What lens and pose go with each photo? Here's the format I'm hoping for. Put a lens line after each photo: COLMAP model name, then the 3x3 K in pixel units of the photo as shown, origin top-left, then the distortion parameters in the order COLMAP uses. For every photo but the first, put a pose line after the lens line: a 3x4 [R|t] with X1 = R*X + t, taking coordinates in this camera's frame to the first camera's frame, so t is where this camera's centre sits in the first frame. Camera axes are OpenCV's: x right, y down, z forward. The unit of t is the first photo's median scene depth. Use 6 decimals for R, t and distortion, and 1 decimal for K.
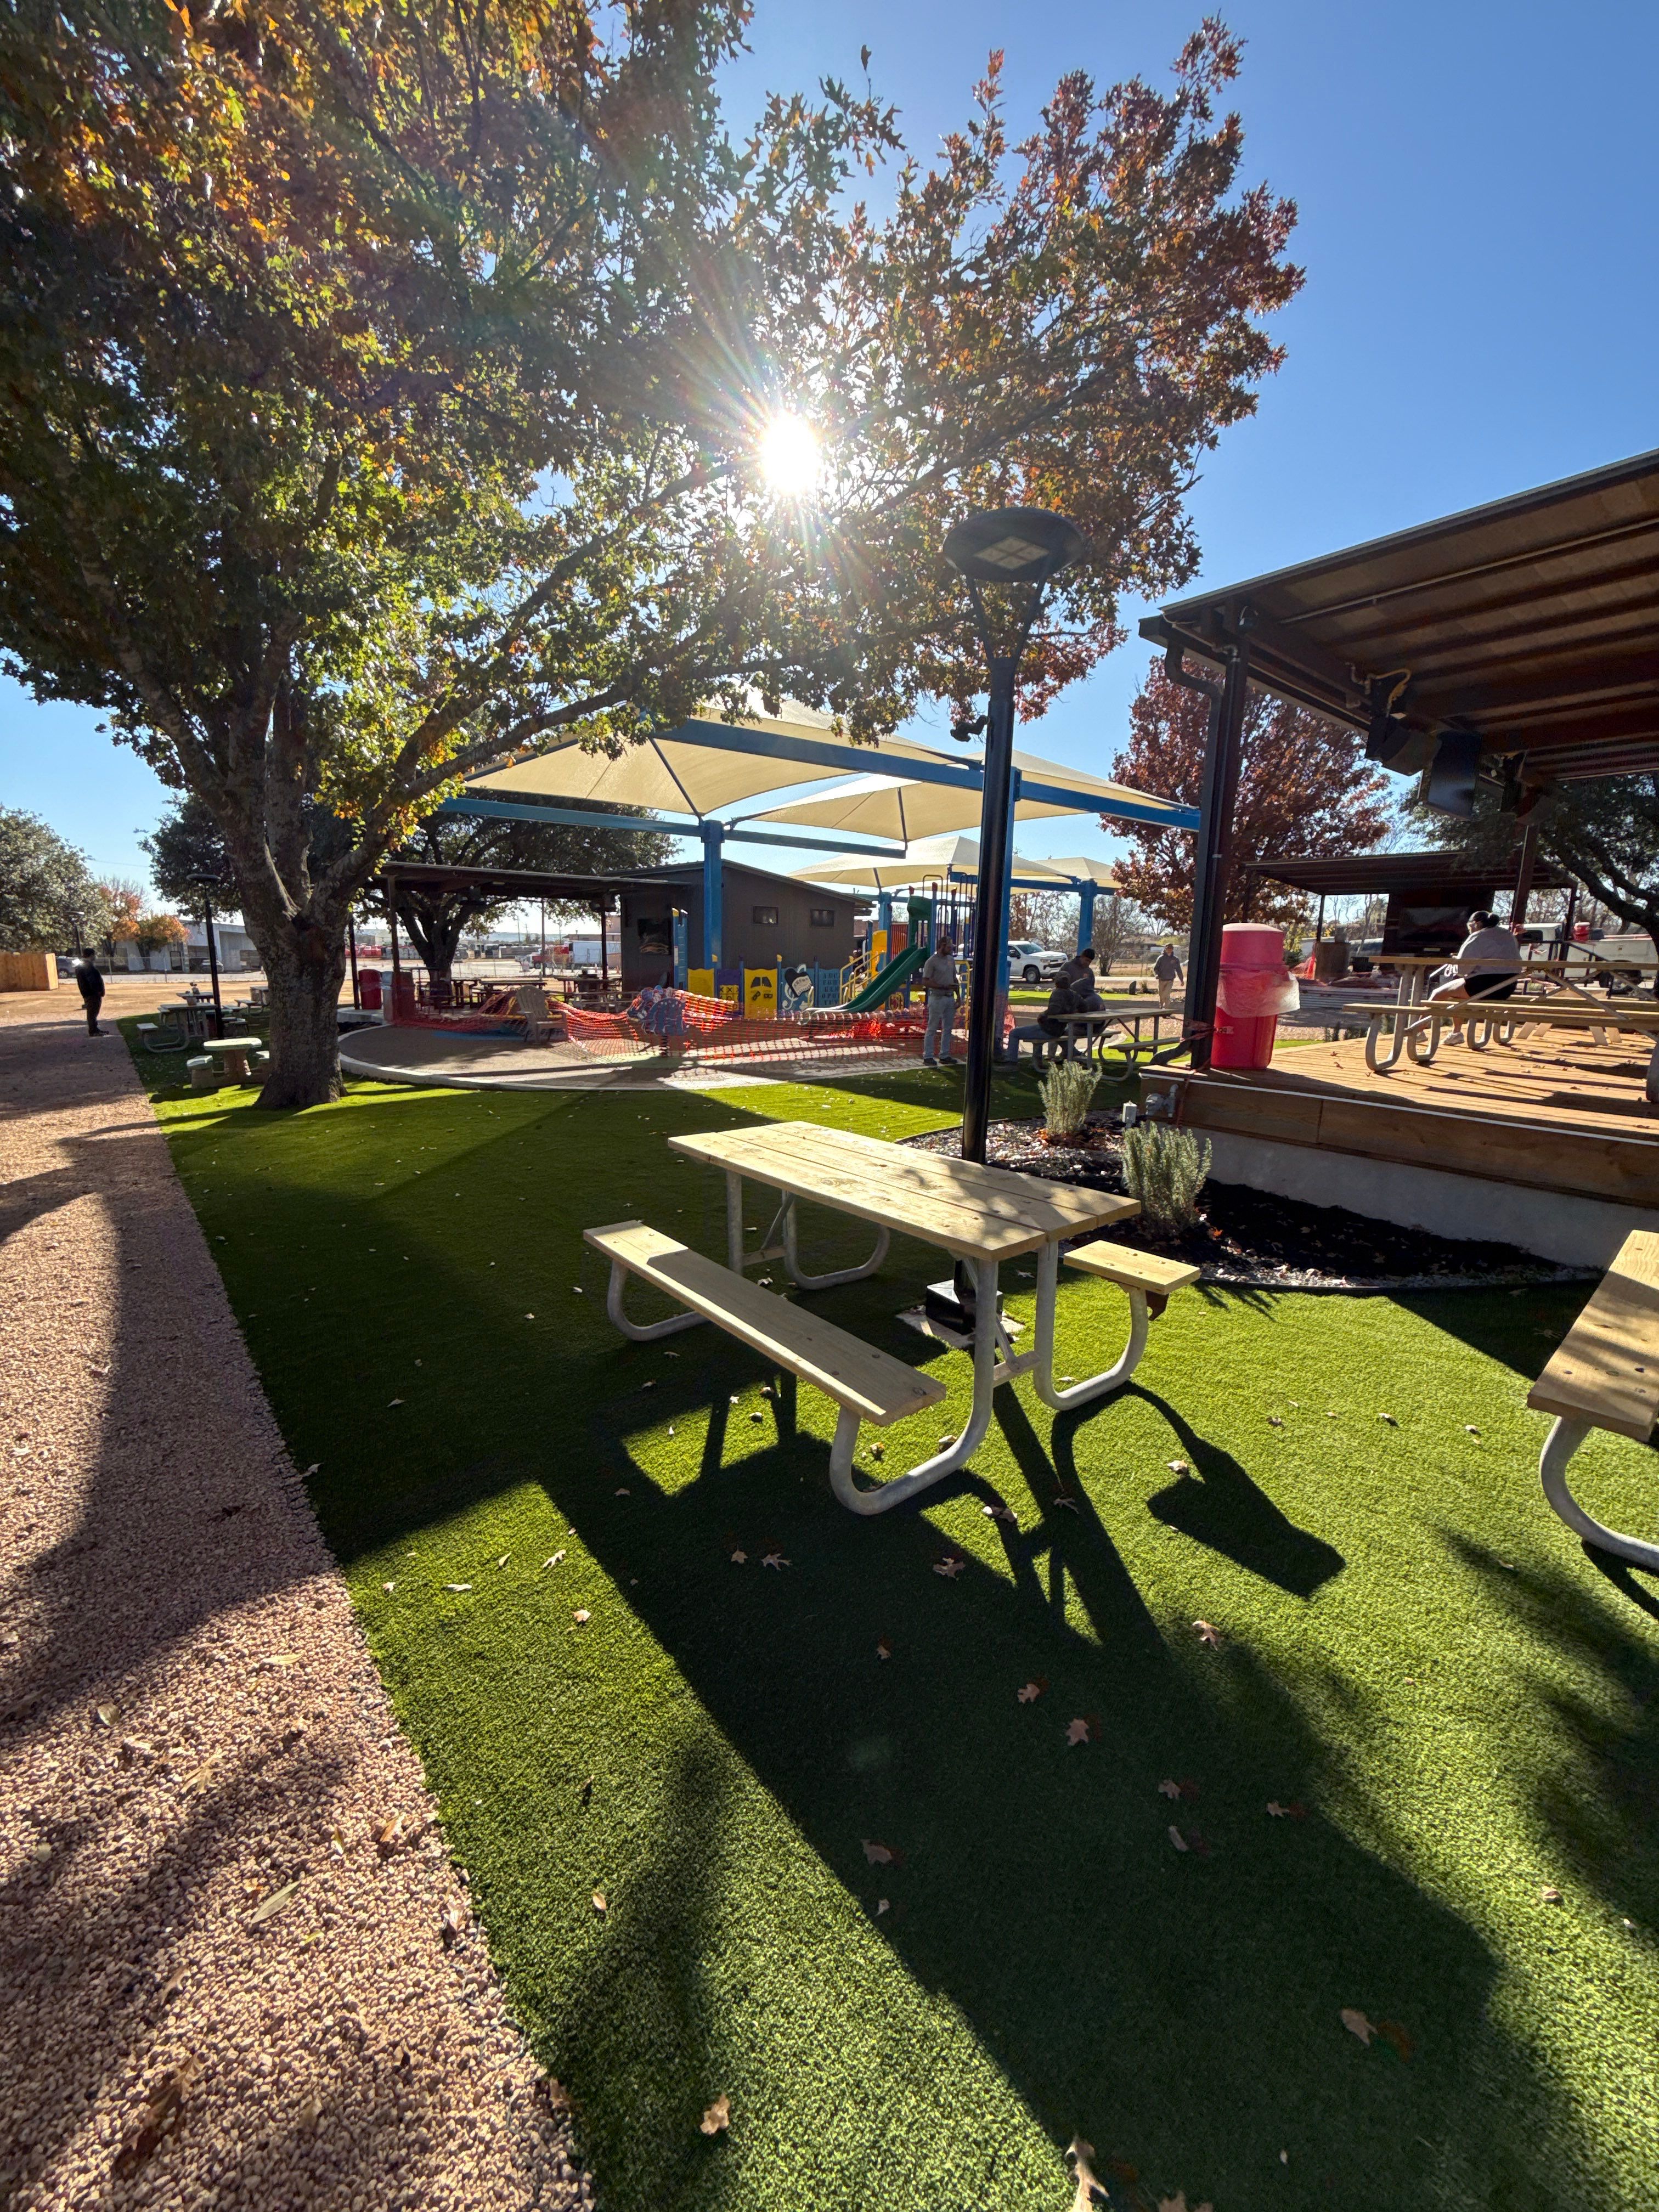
lens RADIAL K [[893.0, 0, 872.4], [0, 893.0, 1103.9], [0, 0, 1]] dist [0.004536, -0.000511]
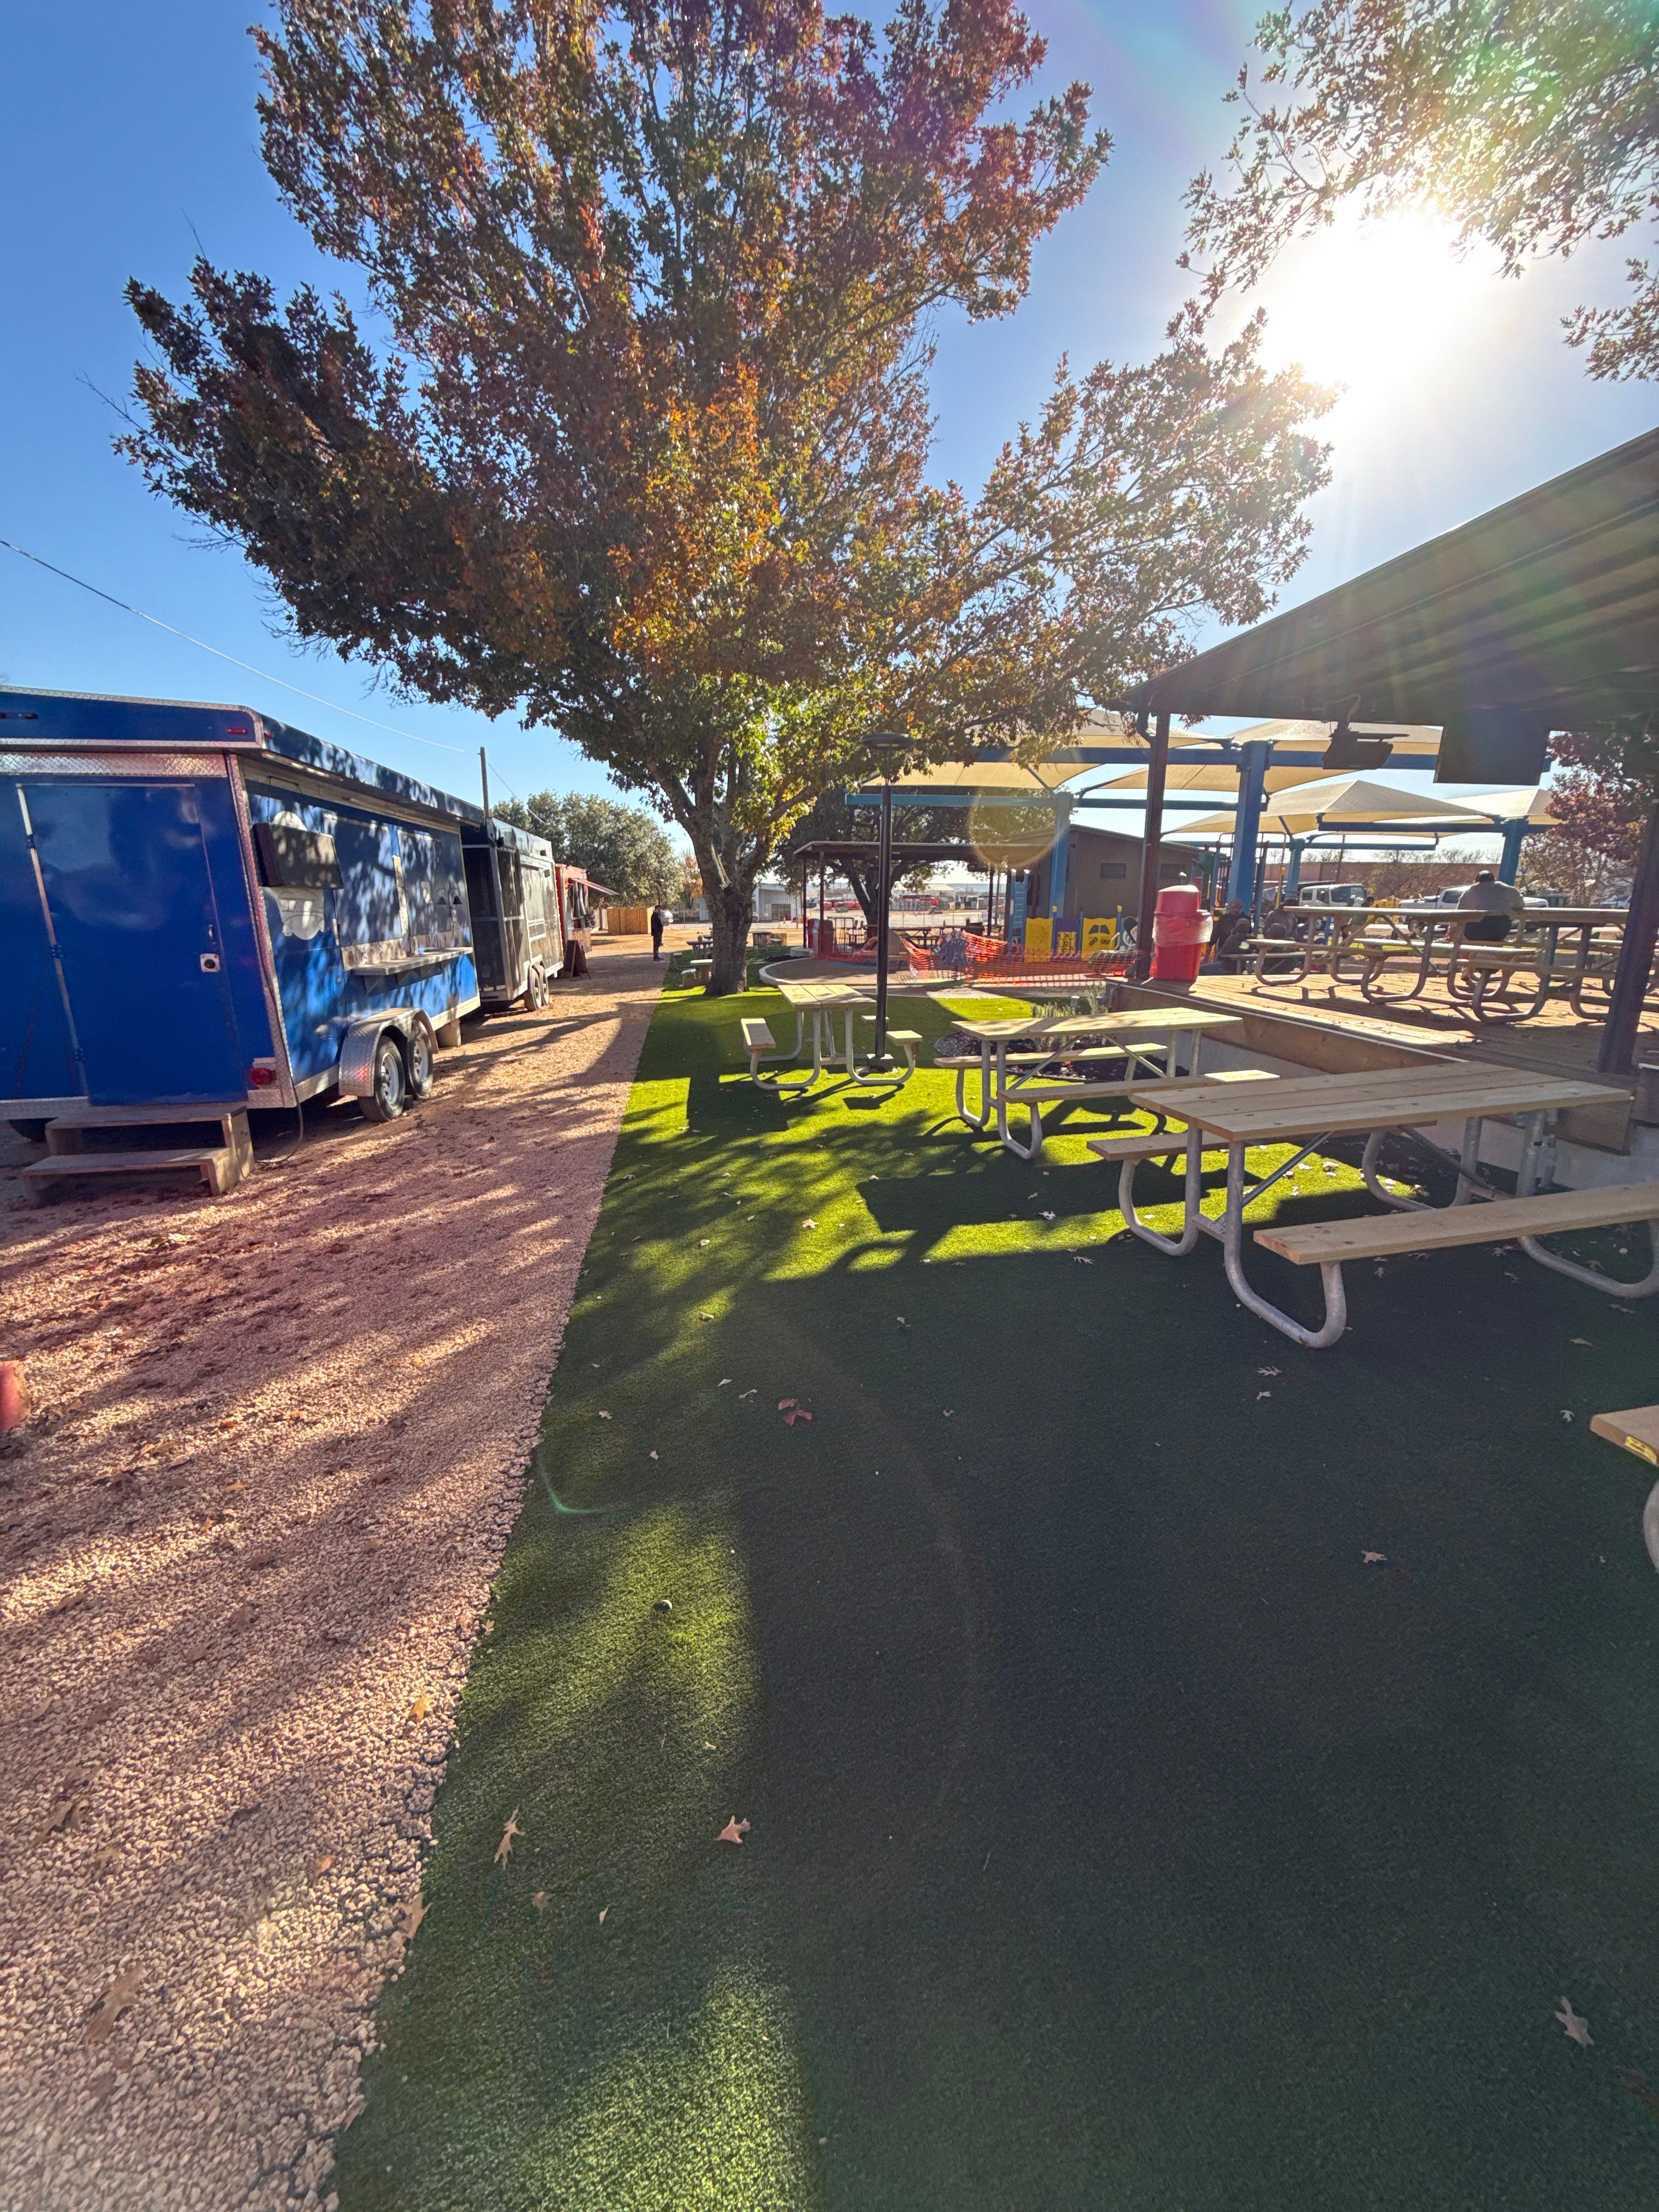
lens RADIAL K [[893.0, 0, 872.4], [0, 893.0, 1103.9], [0, 0, 1]] dist [0.004536, -0.000511]
pose [[0.874365, 0.098357, -0.475197, 0.222686], [-0.072611, 0.994737, 0.072288, 0.030811], [0.479806, -0.028701, 0.876905, -0.192258]]
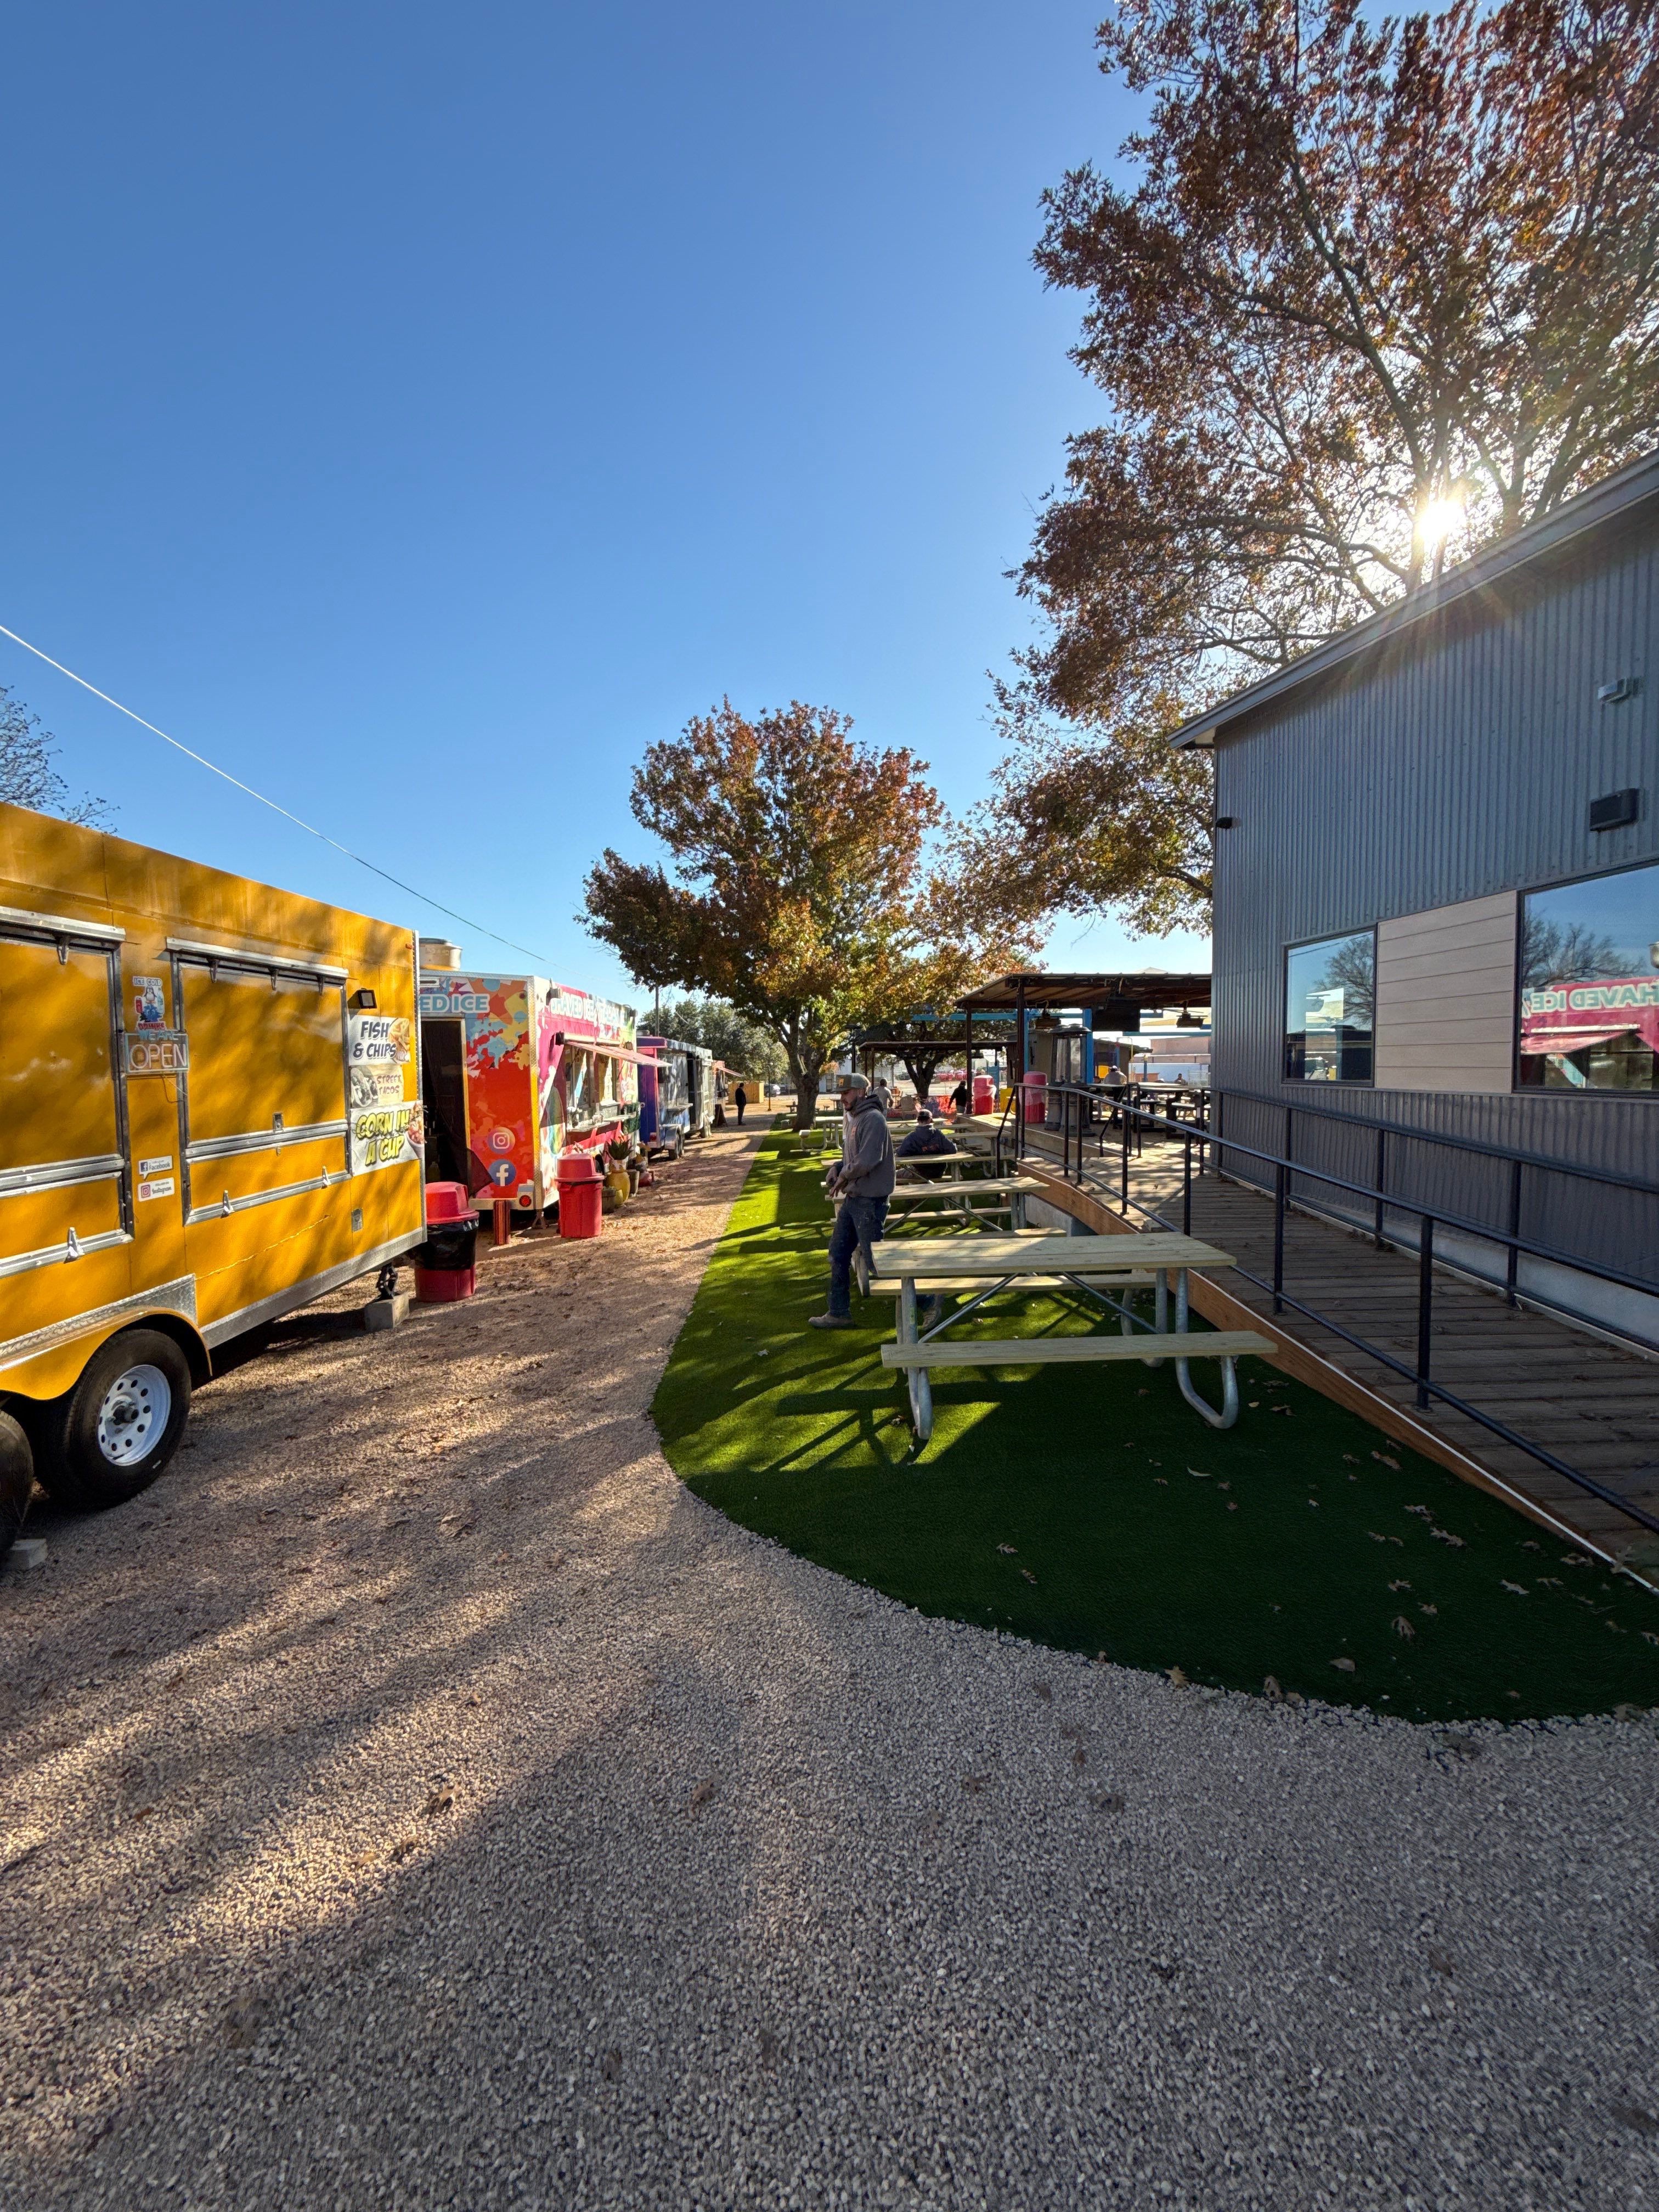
lens RADIAL K [[893.0, 0, 872.4], [0, 893.0, 1103.9], [0, 0, 1]] dist [0.004536, -0.000511]
pose [[0.812493, -0.002080, -0.582967, 0.677676], [-0.075410, 0.991217, -0.108638, 0.108960], [0.578073, 0.132229, 0.805200, -0.685910]]
